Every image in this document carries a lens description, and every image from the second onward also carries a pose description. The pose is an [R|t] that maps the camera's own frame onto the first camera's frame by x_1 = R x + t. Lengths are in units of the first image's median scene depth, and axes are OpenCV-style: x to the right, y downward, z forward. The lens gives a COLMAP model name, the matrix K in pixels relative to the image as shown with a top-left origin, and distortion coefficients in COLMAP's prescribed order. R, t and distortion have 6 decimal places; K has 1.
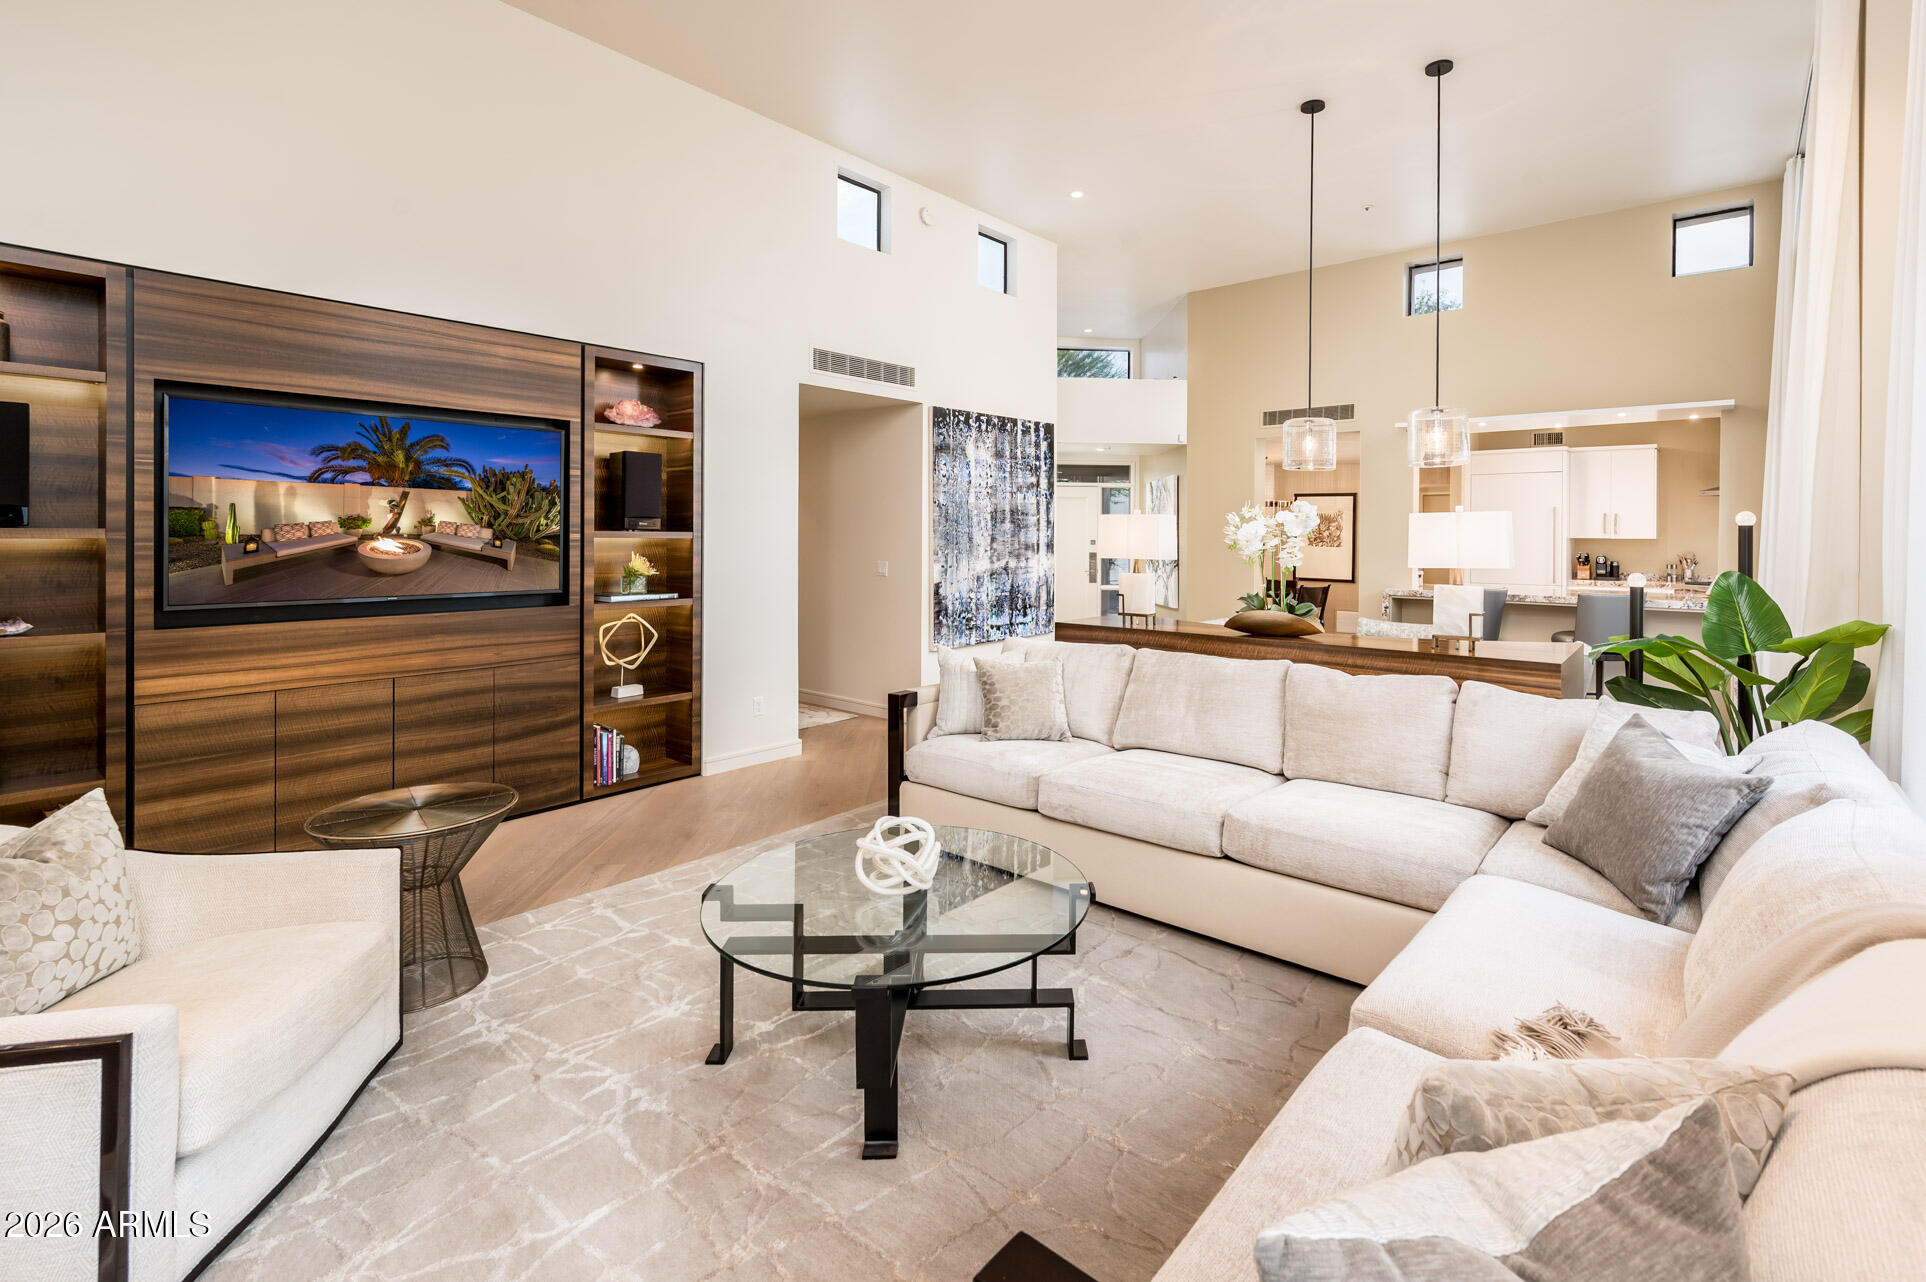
lens RADIAL K [[868.9, 0, 964.2], [0, 868.9, 525.1], [0, 0, 1]] dist [-0.000582, 0.000147]
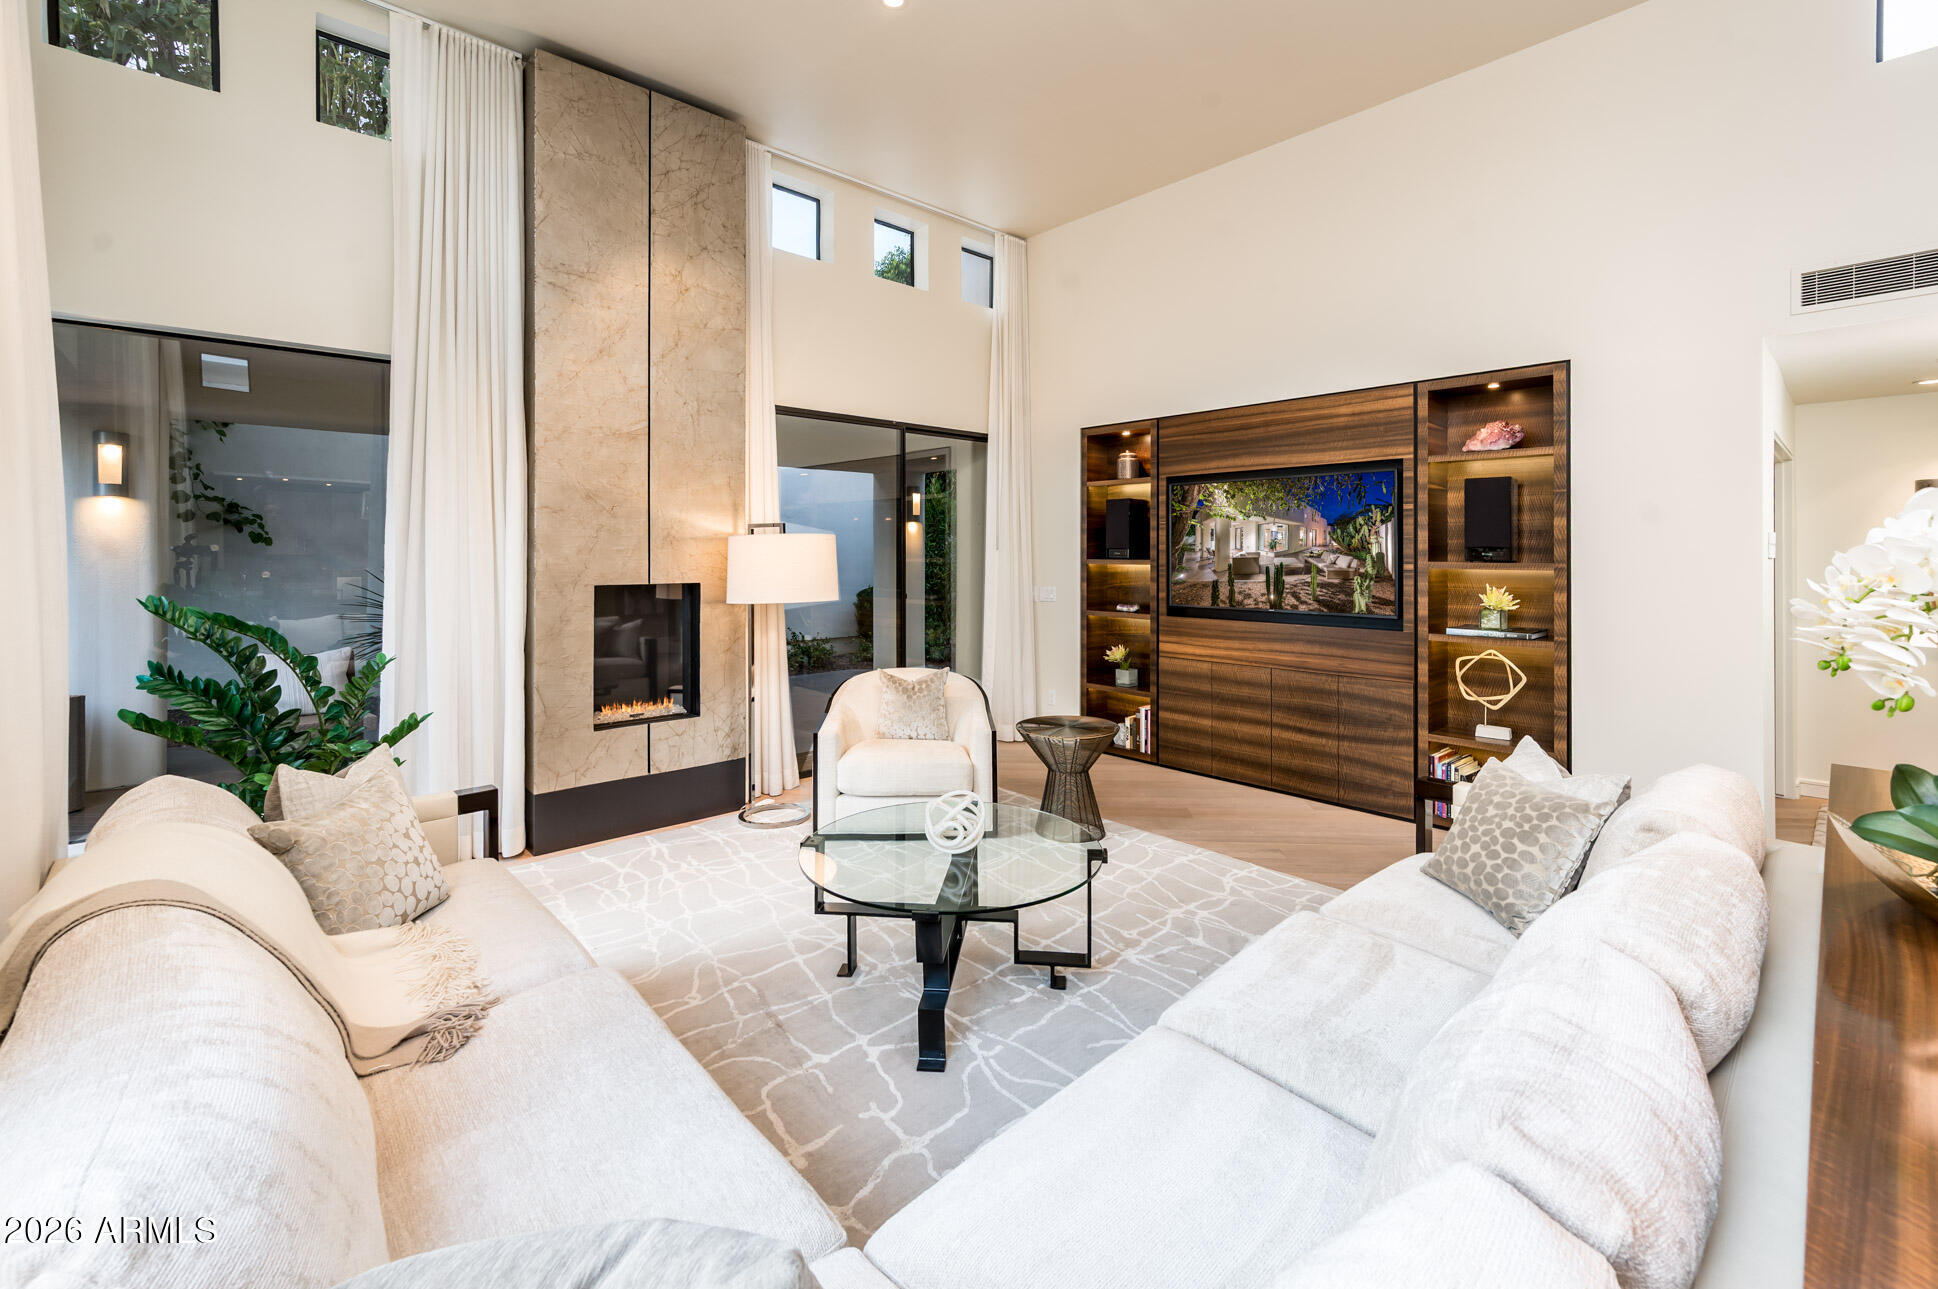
lens RADIAL K [[844.1, 0, 978.3], [0, 844.1, 551.1], [0, 0, 1]] dist [0.001455, 0.000193]
pose [[-0.100589, -0.013788, -0.994833, 0.575439], [-0.000155, 0.999904, -0.013843, 0.007389], [0.994928, -0.001238, -0.100581, 0.533030]]
